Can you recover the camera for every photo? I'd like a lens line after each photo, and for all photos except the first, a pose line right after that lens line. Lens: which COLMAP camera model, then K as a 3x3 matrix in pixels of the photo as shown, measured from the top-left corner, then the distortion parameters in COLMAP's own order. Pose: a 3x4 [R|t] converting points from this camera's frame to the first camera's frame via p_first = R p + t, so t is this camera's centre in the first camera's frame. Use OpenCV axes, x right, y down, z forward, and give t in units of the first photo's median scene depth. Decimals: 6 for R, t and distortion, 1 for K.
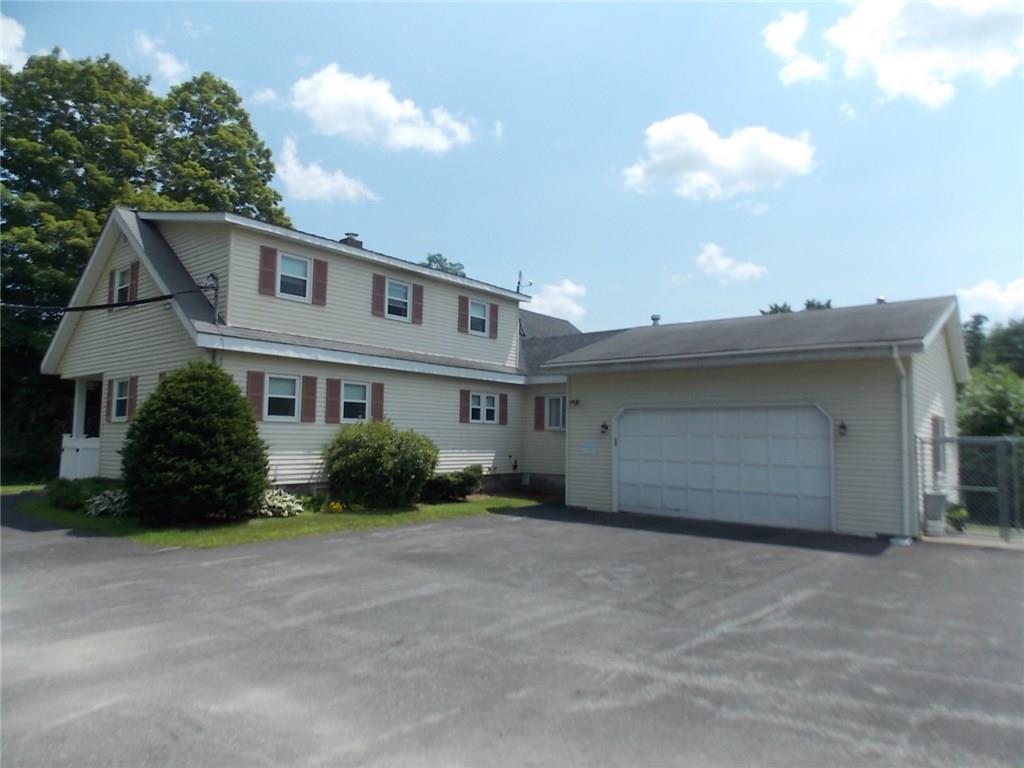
lens RADIAL K [[674.1, 0, 512.0], [0, 674.1, 384.0], [0, 0, 1]] dist [0.002267, -0.003130]
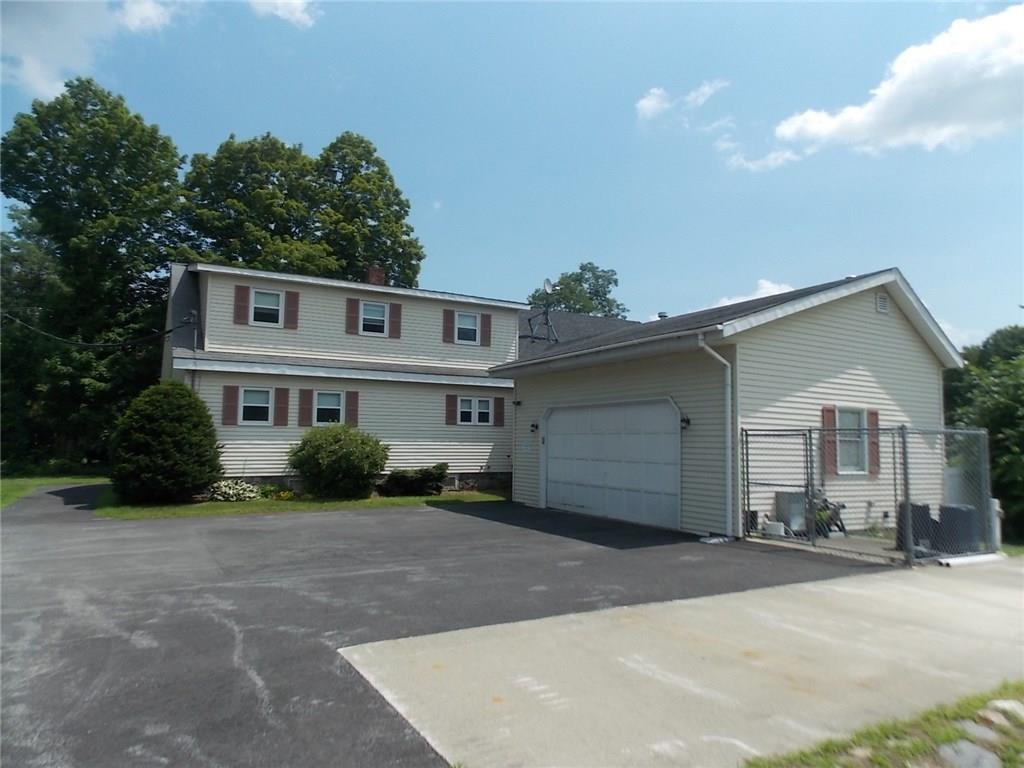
lens RADIAL K [[678.9, 0, 523.8], [0, 678.9, 383.1], [0, 0, 1]] dist [0.002286, 0.000242]
pose [[0.933347, -0.038666, -0.356886, 0.506233], [0.034810, 0.999245, -0.017224, 0.014848], [0.357283, 0.003652, 0.933989, 0.013040]]
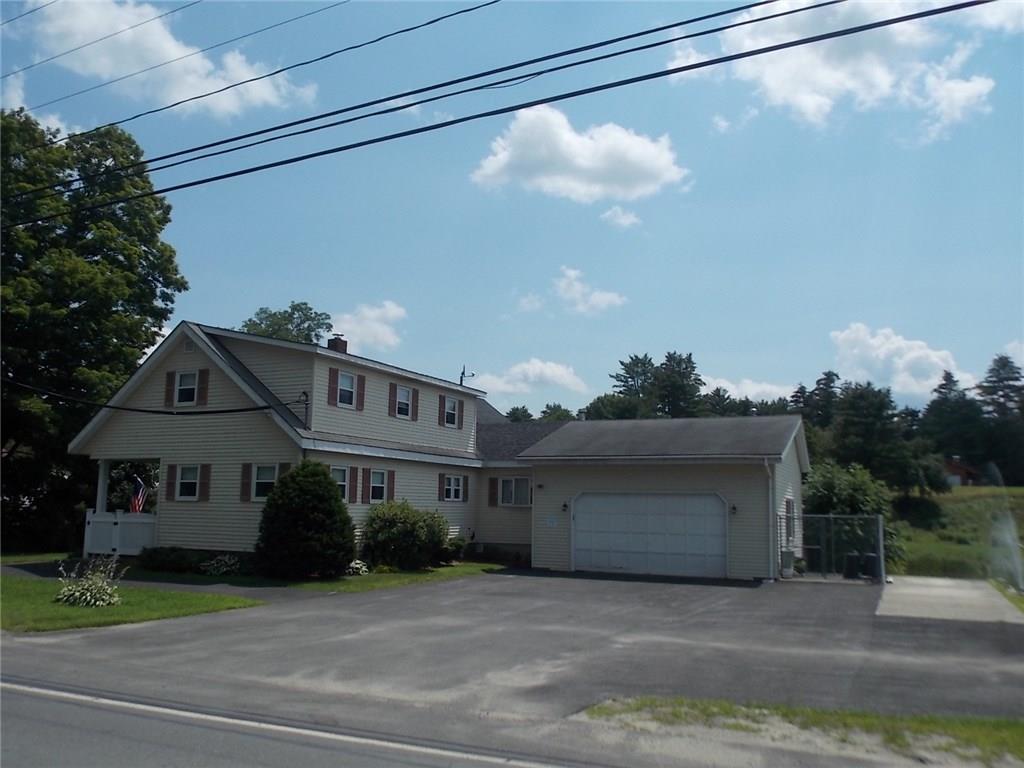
lens RADIAL K [[879.8, 0, 512.0], [0, 879.8, 384.0], [0, 0, 1]] dist [-0.085640, 0.155654]
pose [[0.968477, 0.035392, 0.246576, -0.397082], [-0.022274, 0.998194, -0.055787, -0.076680], [-0.248105, 0.048536, 0.967516, -0.644188]]
